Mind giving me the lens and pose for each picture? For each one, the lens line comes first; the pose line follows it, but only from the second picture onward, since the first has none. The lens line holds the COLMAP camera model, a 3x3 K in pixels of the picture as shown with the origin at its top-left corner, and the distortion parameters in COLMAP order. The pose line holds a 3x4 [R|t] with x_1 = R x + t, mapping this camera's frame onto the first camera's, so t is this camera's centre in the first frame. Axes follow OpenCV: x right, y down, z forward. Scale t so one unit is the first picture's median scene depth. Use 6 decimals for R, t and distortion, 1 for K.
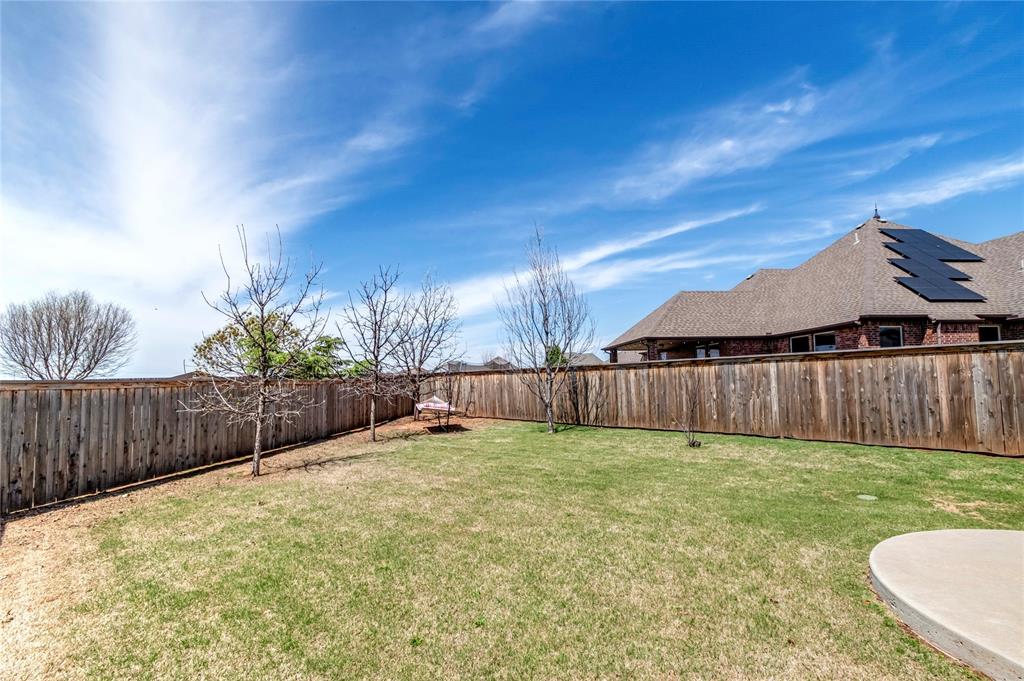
lens RADIAL K [[448.3, 0, 513.9], [0, 448.3, 355.7], [0, 0, 1]] dist [0.001185, 0.000128]
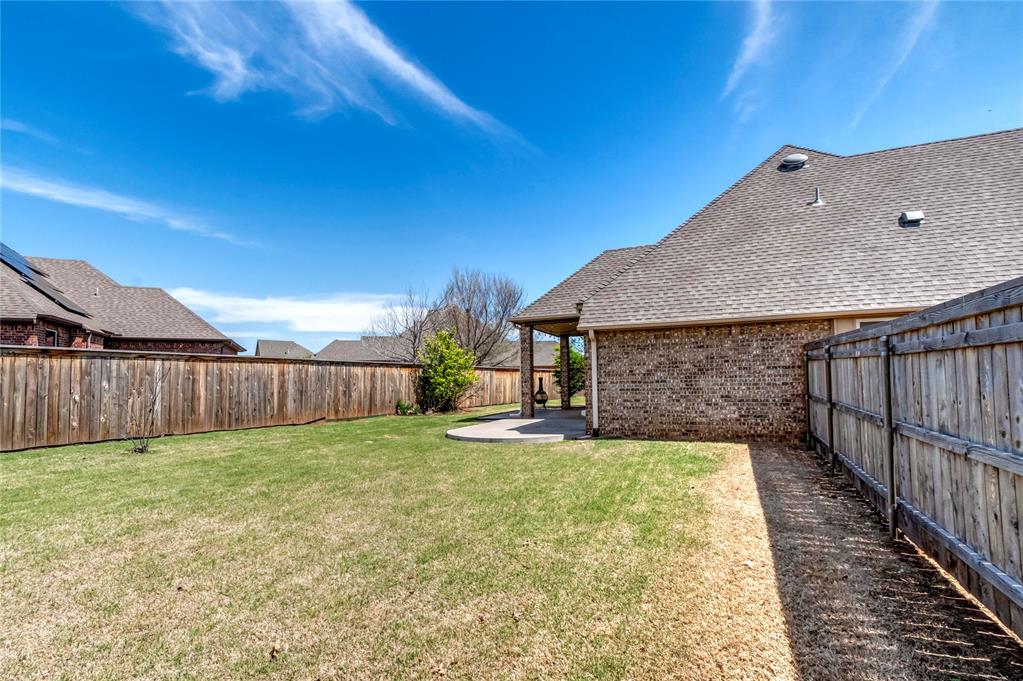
lens RADIAL K [[447.9, 0, 513.4], [0, 447.9, 355.7], [0, 0, 1]] dist [0.001185, 0.000128]
pose [[-0.306292, 0.079096, 0.948646, -0.616417], [-0.039184, 0.994650, -0.095583, 0.070476], [-0.951131, -0.066449, -0.301554, 0.577061]]
